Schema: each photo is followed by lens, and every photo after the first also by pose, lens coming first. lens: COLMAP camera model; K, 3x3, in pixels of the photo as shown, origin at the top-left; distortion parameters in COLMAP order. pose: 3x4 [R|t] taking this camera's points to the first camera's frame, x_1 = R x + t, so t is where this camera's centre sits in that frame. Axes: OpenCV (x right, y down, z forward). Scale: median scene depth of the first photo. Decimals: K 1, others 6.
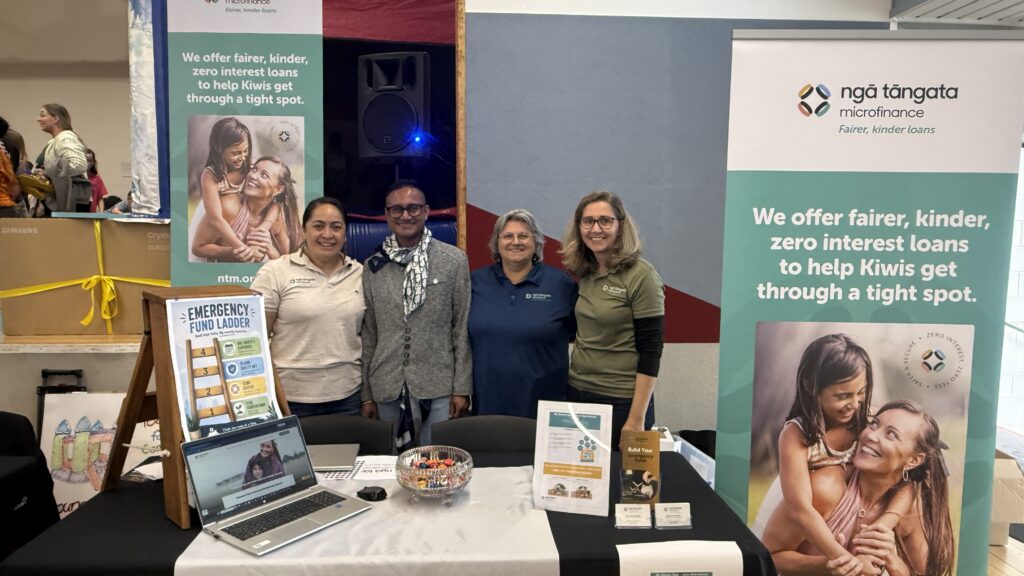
lens RADIAL K [[681.8, 0, 514.5], [0, 681.8, 286.6], [0, 0, 1]] dist [-0.003681, 0.010725]
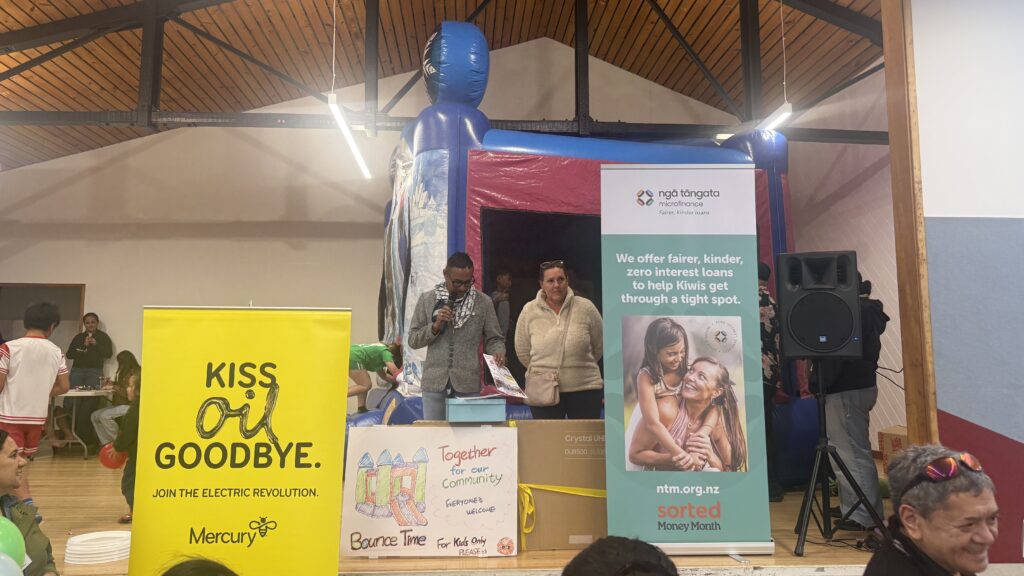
lens RADIAL K [[723.1, 0, 547.0], [0, 723.1, 290.8], [0, 0, 1]] dist [0.085841, -0.107827]
pose [[0.999283, -0.004842, 0.037563, -0.626740], [0.011865, 0.981891, -0.189074, -0.091999], [-0.035968, 0.189384, 0.981244, -0.019193]]
